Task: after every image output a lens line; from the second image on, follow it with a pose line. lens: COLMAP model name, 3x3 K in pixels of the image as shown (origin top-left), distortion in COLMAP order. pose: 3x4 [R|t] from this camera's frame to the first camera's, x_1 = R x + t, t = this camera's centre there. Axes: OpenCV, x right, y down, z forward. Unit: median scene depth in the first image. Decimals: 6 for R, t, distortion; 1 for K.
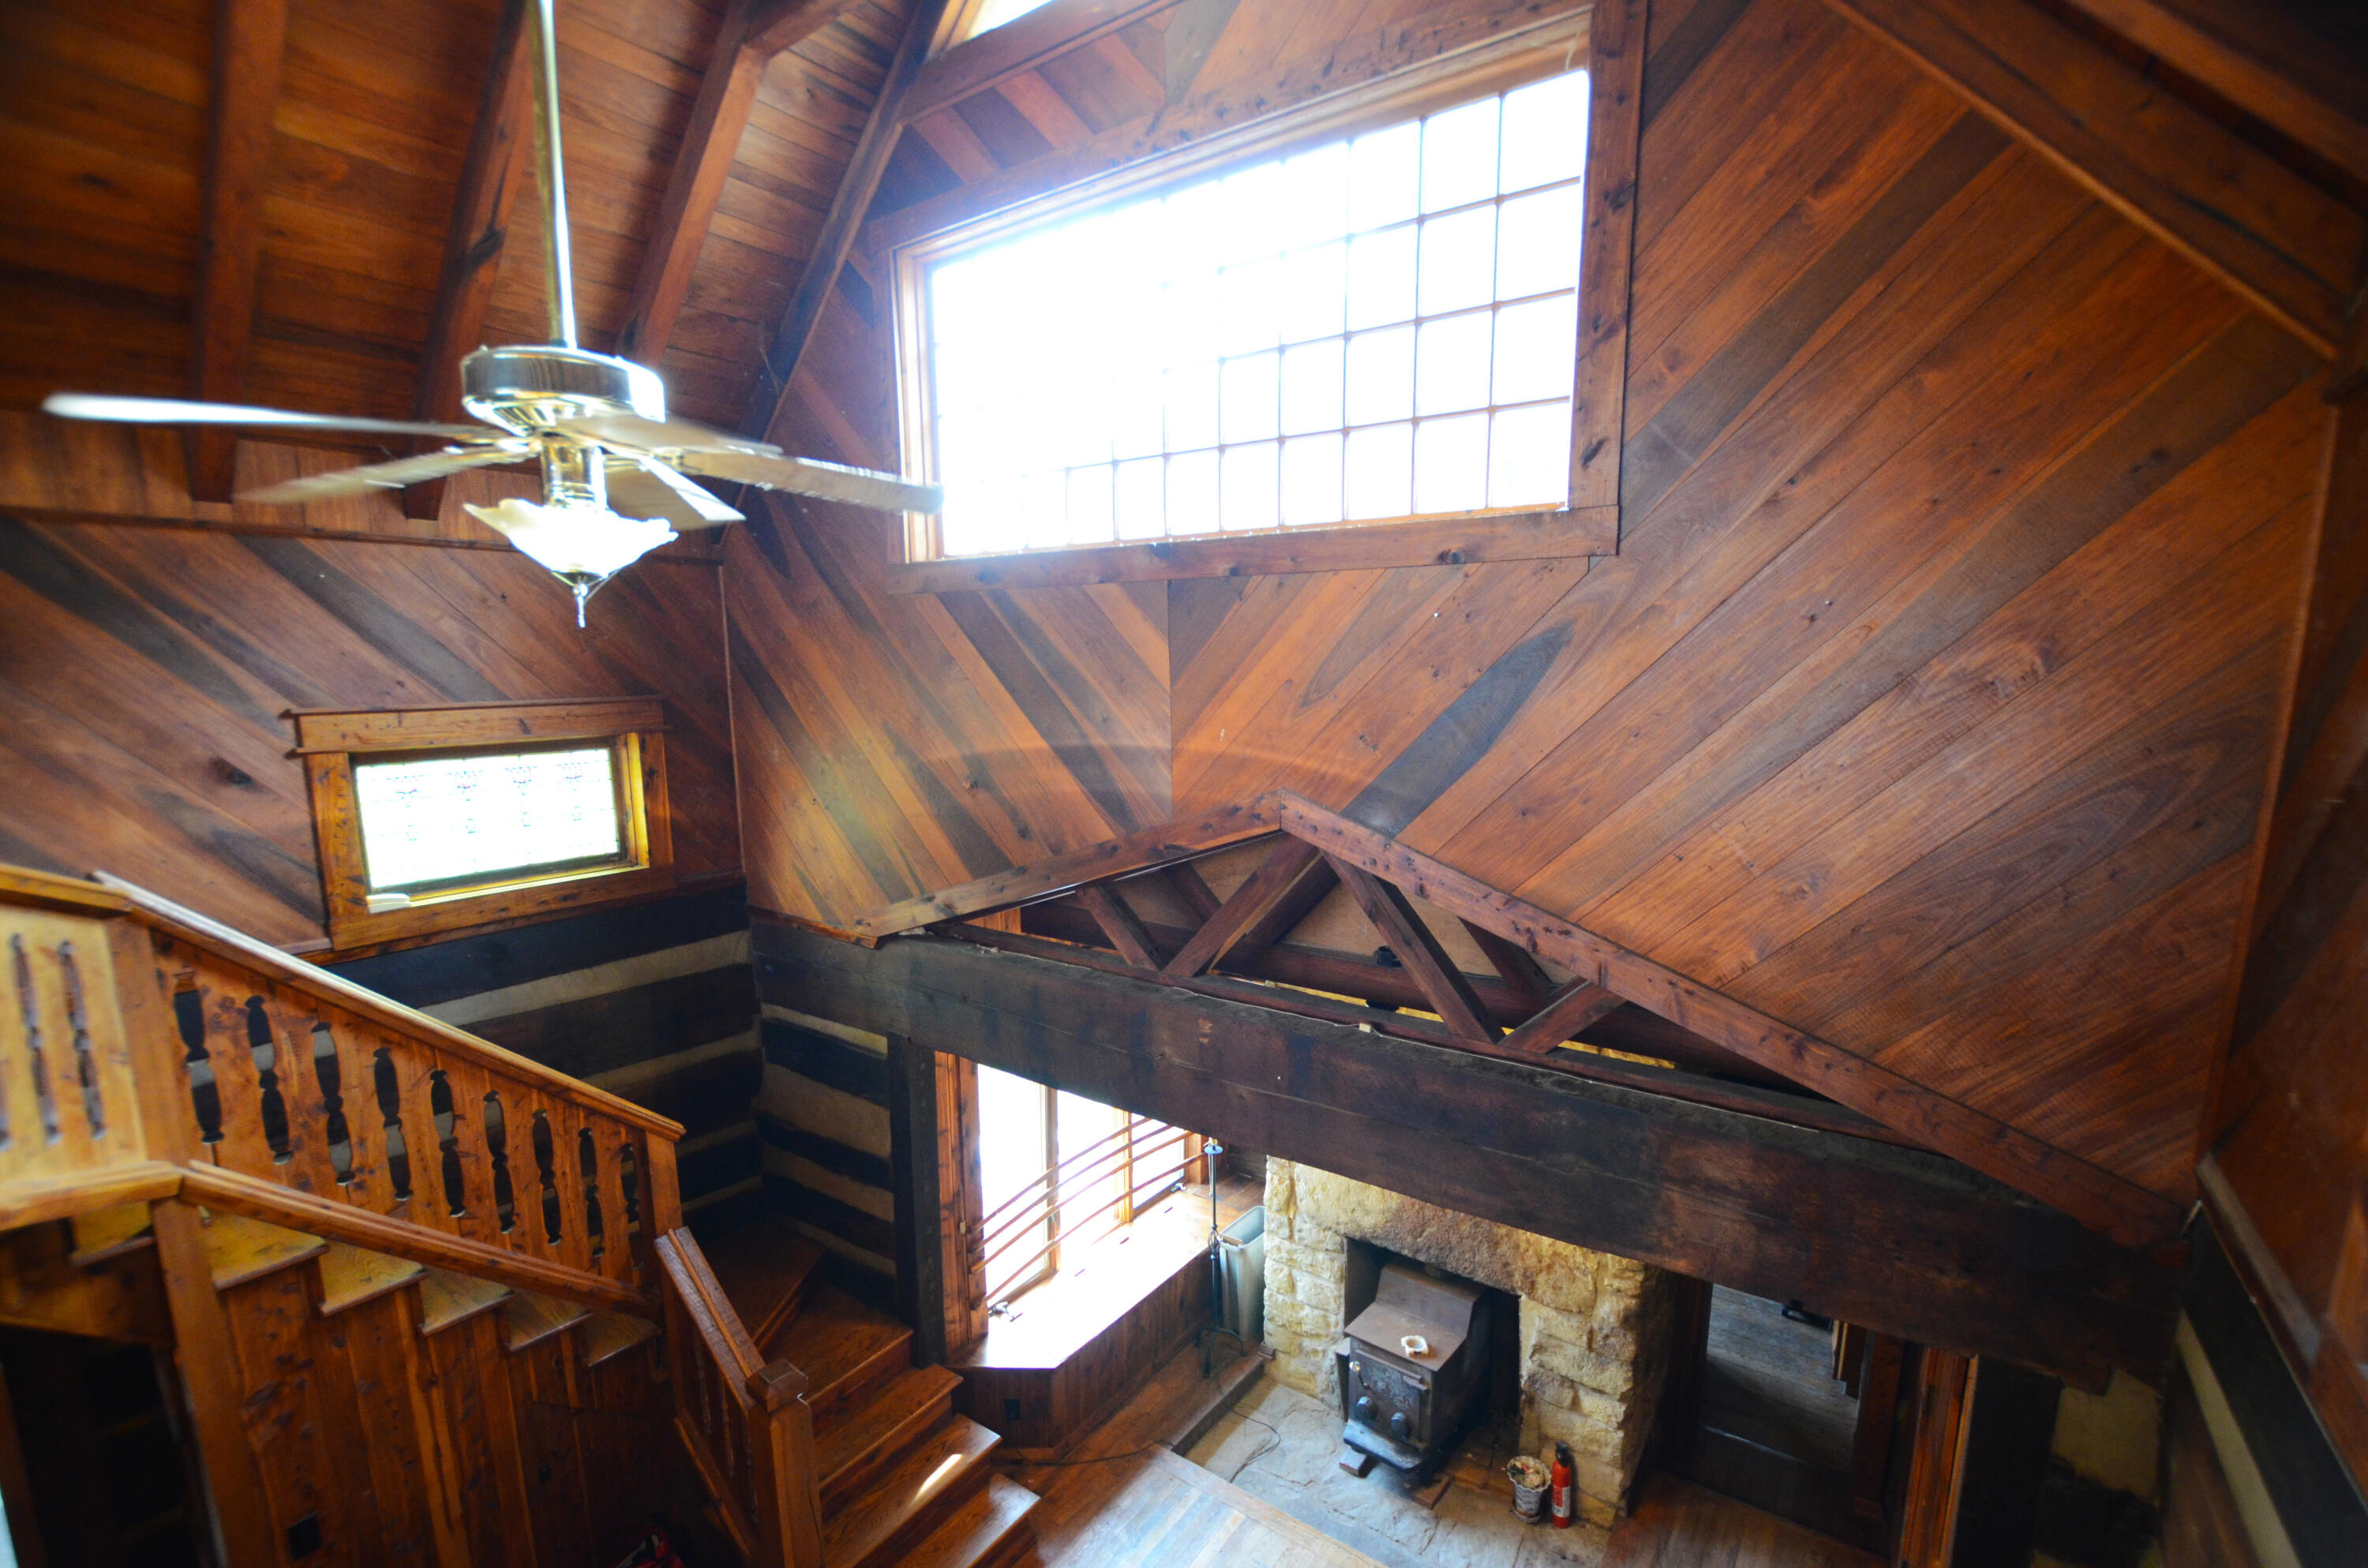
lens RADIAL K [[1044.3, 0, 1187.1], [0, 1044.3, 843.7], [0, 0, 1]] dist [-0.022933, 0.000510]
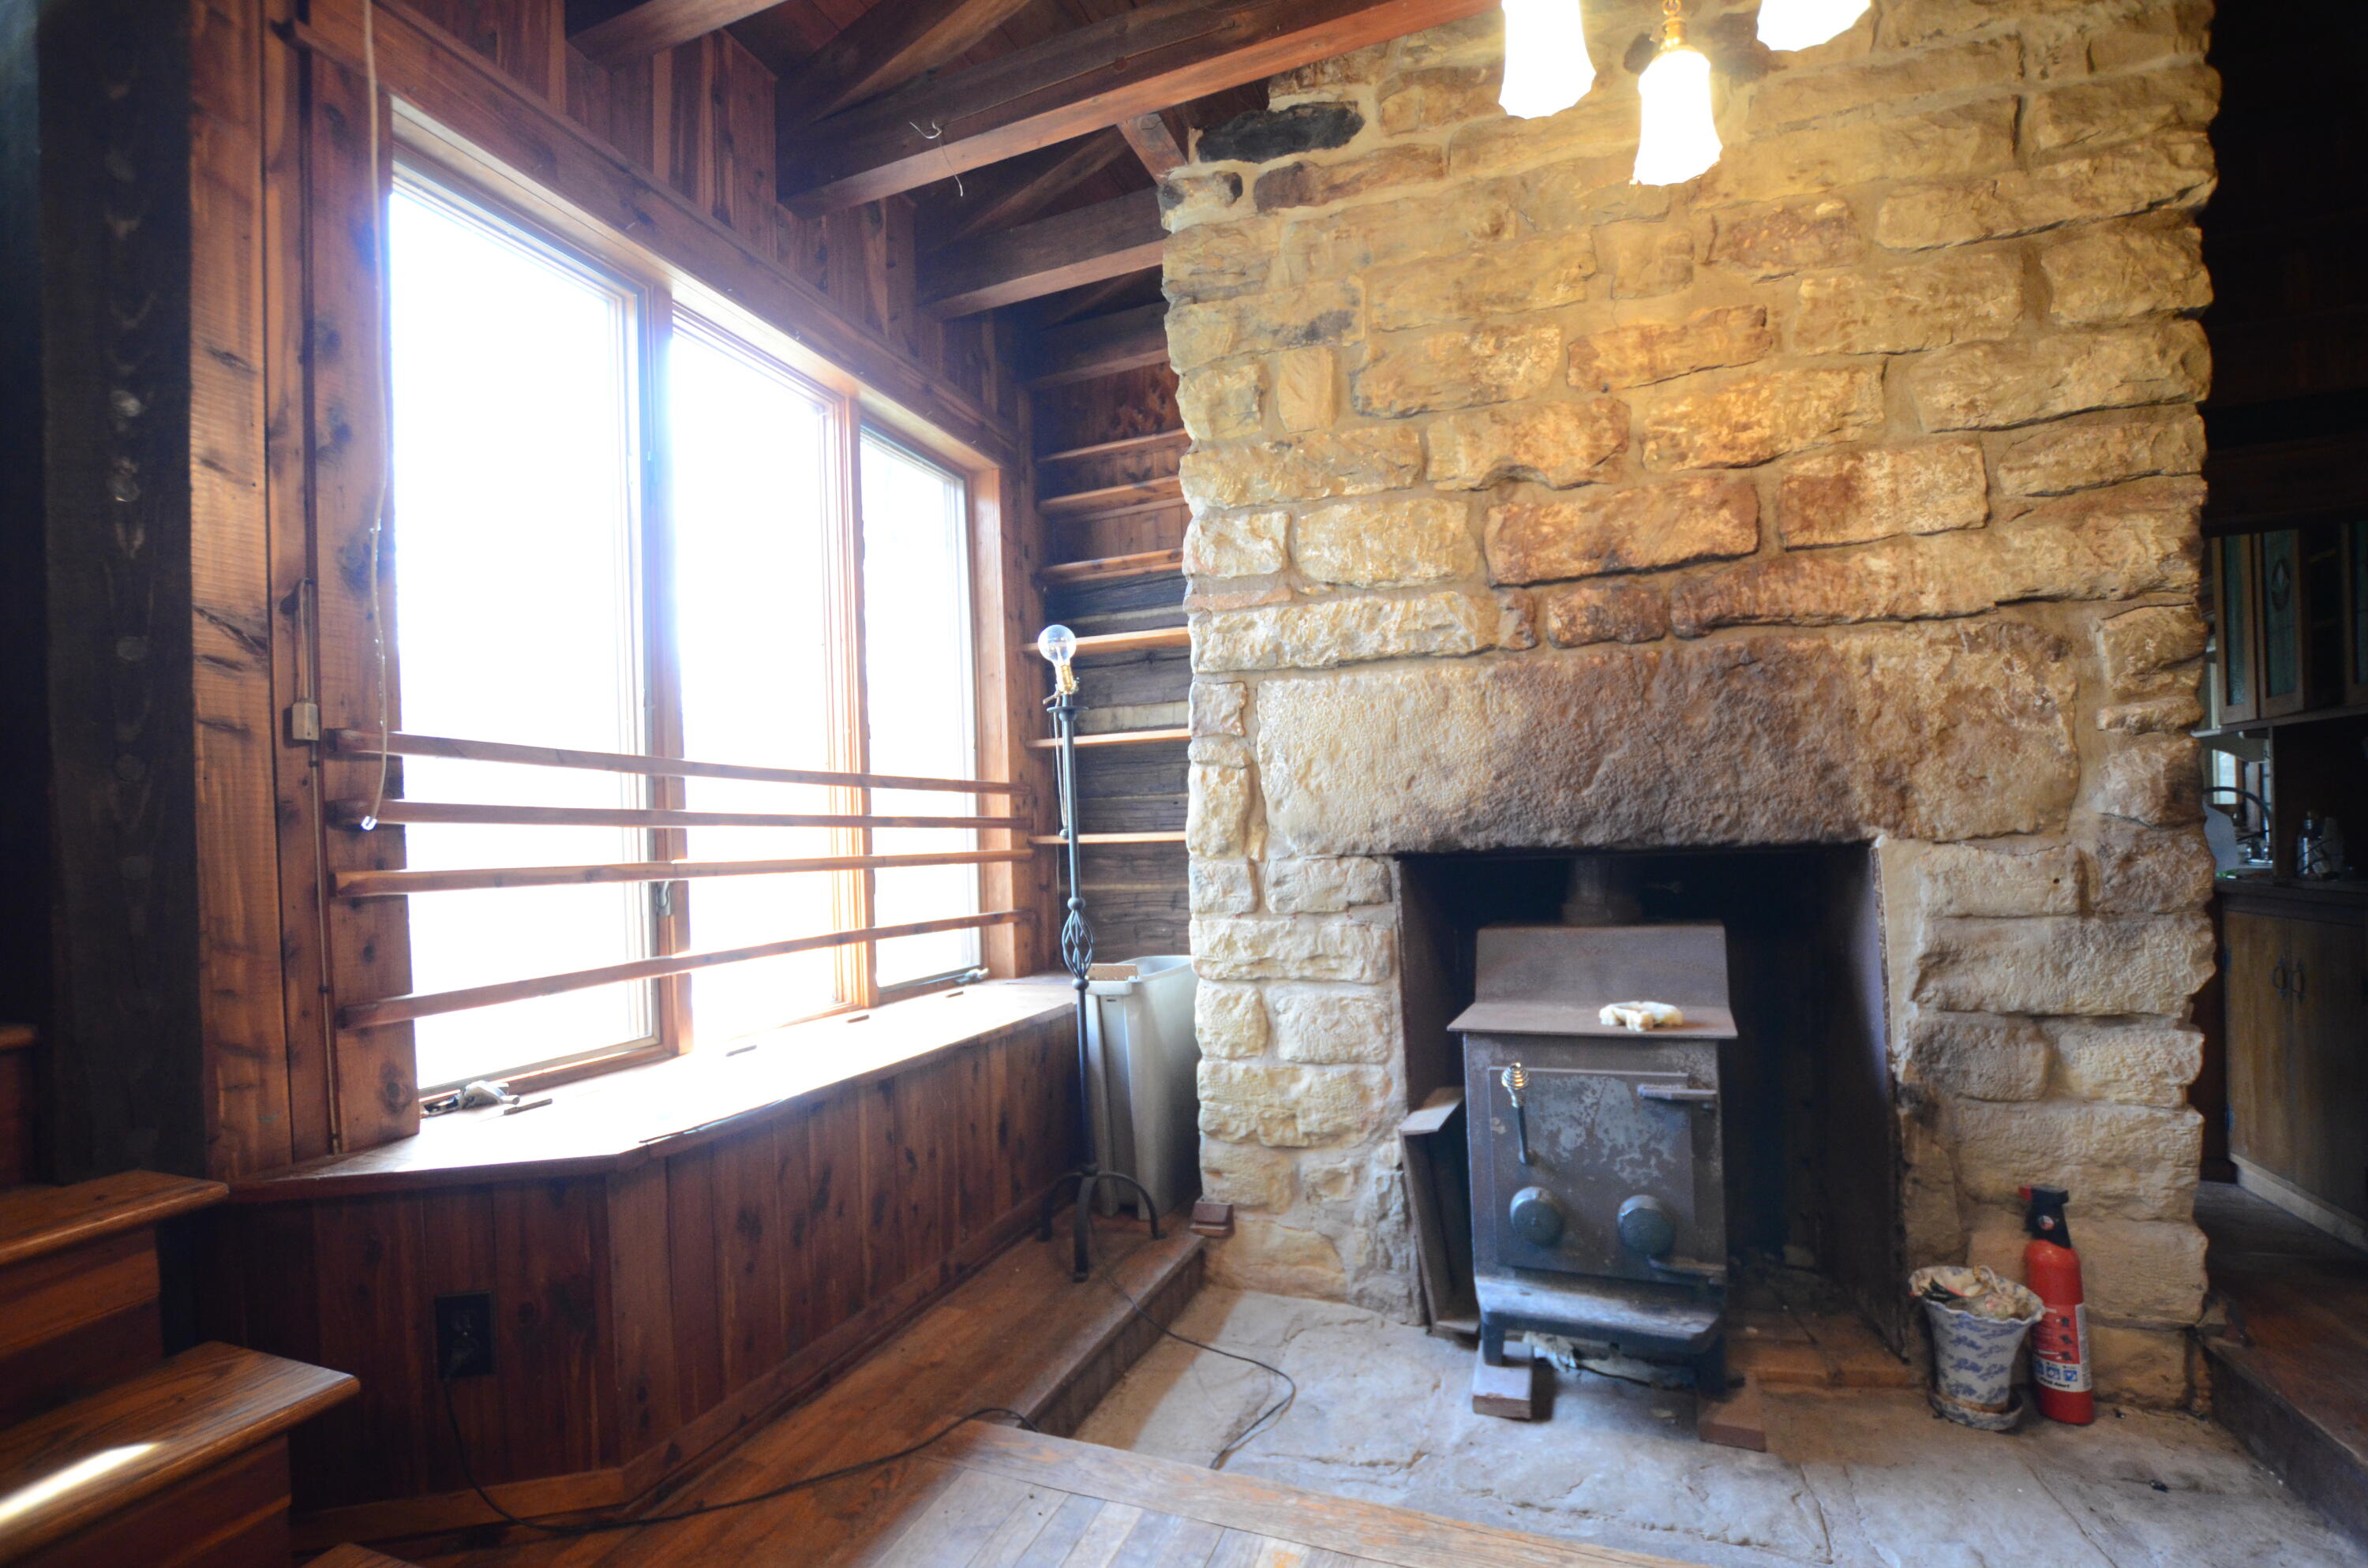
lens RADIAL K [[1052.9, 0, 1181.6], [0, 1052.9, 845.9], [0, 0, 1]] dist [-0.029954, 0.002729]
pose [[0.969744, -0.033558, 0.241806, -0.039914], [0.073049, 0.985011, -0.156258, 0.469145], [-0.232938, 0.169194, 0.957660, 0.653217]]
